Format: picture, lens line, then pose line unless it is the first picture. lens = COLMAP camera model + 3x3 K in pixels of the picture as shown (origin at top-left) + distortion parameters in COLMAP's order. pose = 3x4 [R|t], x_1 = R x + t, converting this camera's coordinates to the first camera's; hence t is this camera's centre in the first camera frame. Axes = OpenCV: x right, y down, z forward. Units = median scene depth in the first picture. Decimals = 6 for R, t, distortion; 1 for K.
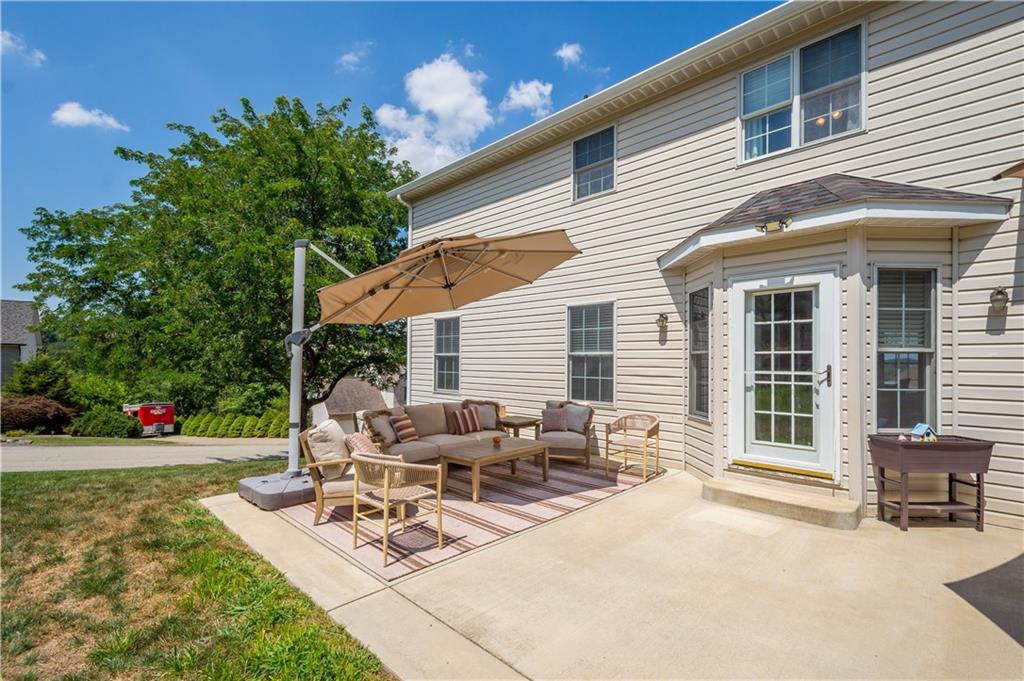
lens RADIAL K [[453.7, 0, 512.7], [0, 453.7, 355.0], [0, 0, 1]] dist [0.011023, -0.000227]
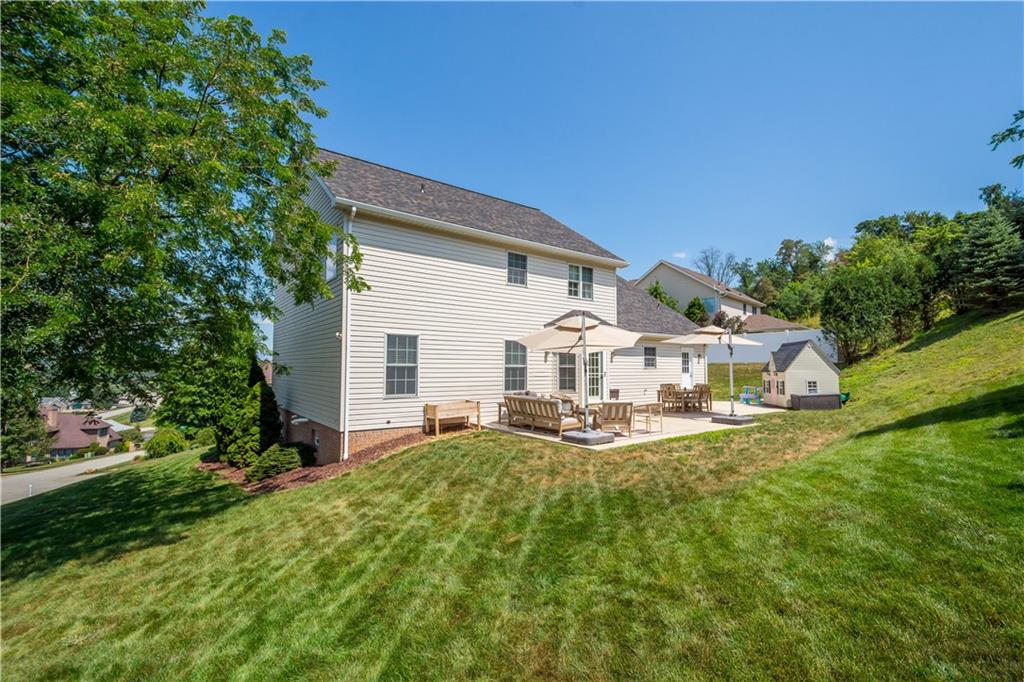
lens RADIAL K [[445.6, 0, 513.0], [0, 445.6, 344.7], [0, 0, 1]] dist [0.009237, -0.000771]
pose [[0.159260, 0.041876, 0.986348, -2.532436], [-0.019988, 0.999032, -0.039187, -0.028665], [-0.987034, -0.013474, 0.159943, 1.055297]]
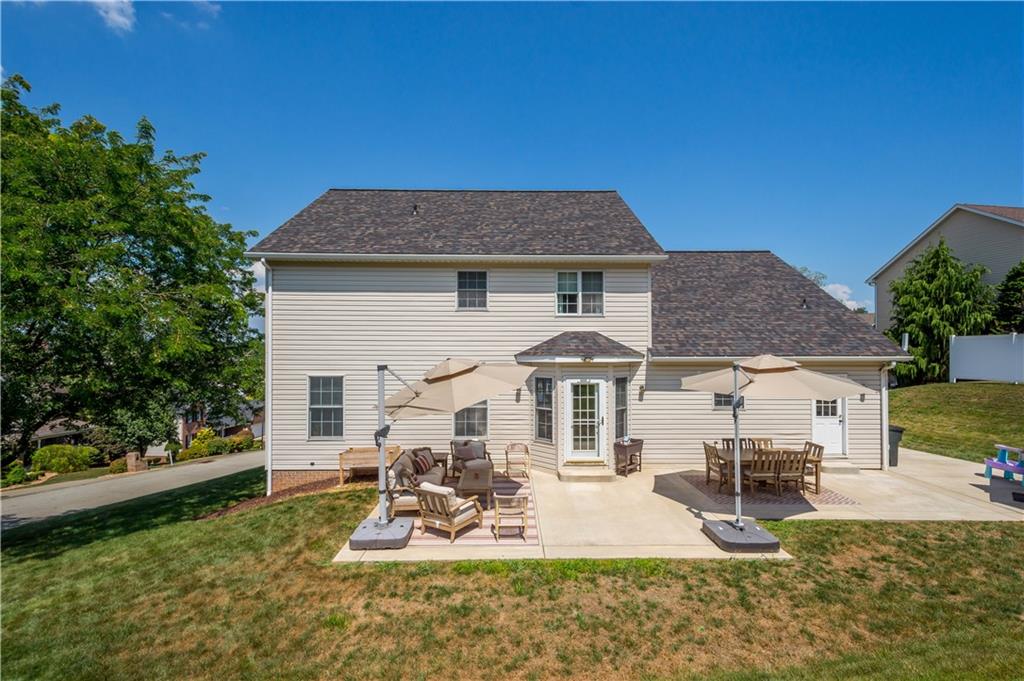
lens RADIAL K [[445.6, 0, 513.0], [0, 445.6, 344.2], [0, 0, 1]] dist [0.009237, -0.000771]
pose [[0.710070, 0.000830, 0.704131, -1.245946], [-0.006014, 0.999970, 0.004886, -0.349124], [-0.704105, -0.007704, 0.710054, -0.343163]]
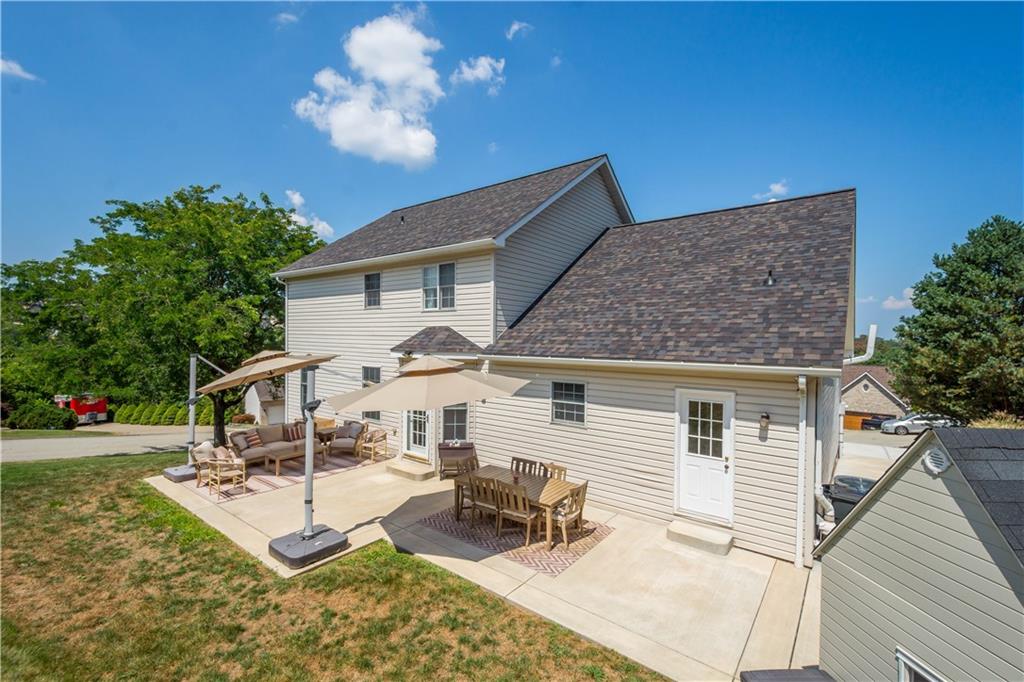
lens RADIAL K [[445.6, 0, 513.0], [0, 445.6, 344.7], [0, 0, 1]] dist [0.009237, -0.000771]
pose [[0.994143, 0.000338, 0.108068, 0.811381], [-0.003837, 0.999475, 0.032168, -0.388004], [-0.108001, -0.032394, 0.993623, -1.263507]]
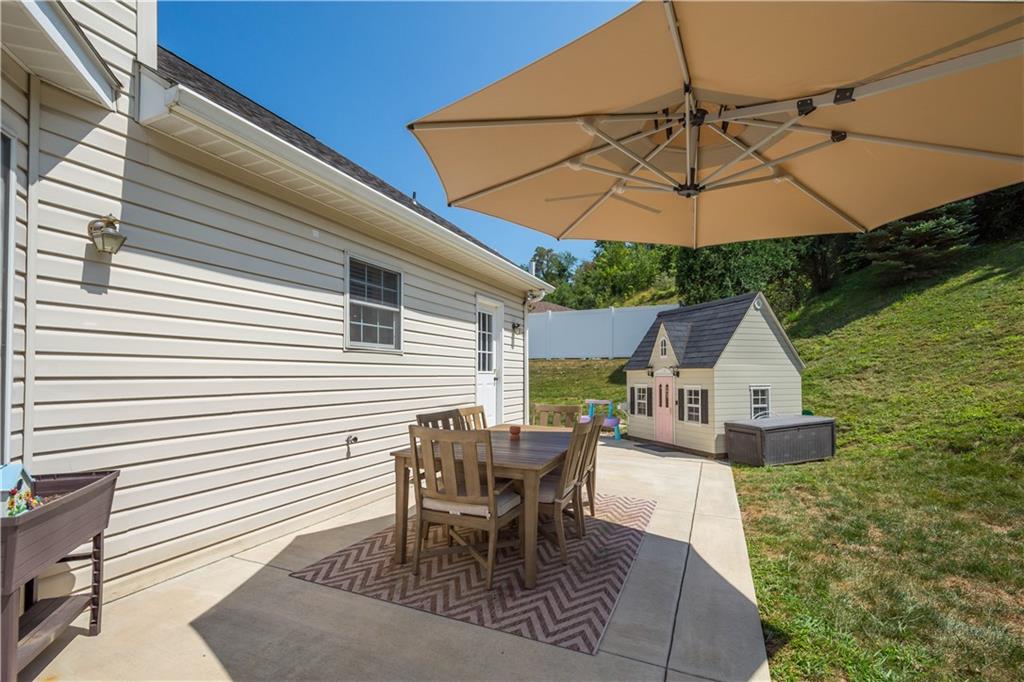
lens RADIAL K [[457.9, 0, 510.3], [0, 457.9, 370.3], [0, 0, 1]] dist [0.001365, -0.000314]
pose [[-0.348912, -0.002721, 0.937152, 0.256649], [-0.023755, 0.999700, -0.005941, 0.040902], [-0.936855, -0.024334, -0.348872, 0.597868]]
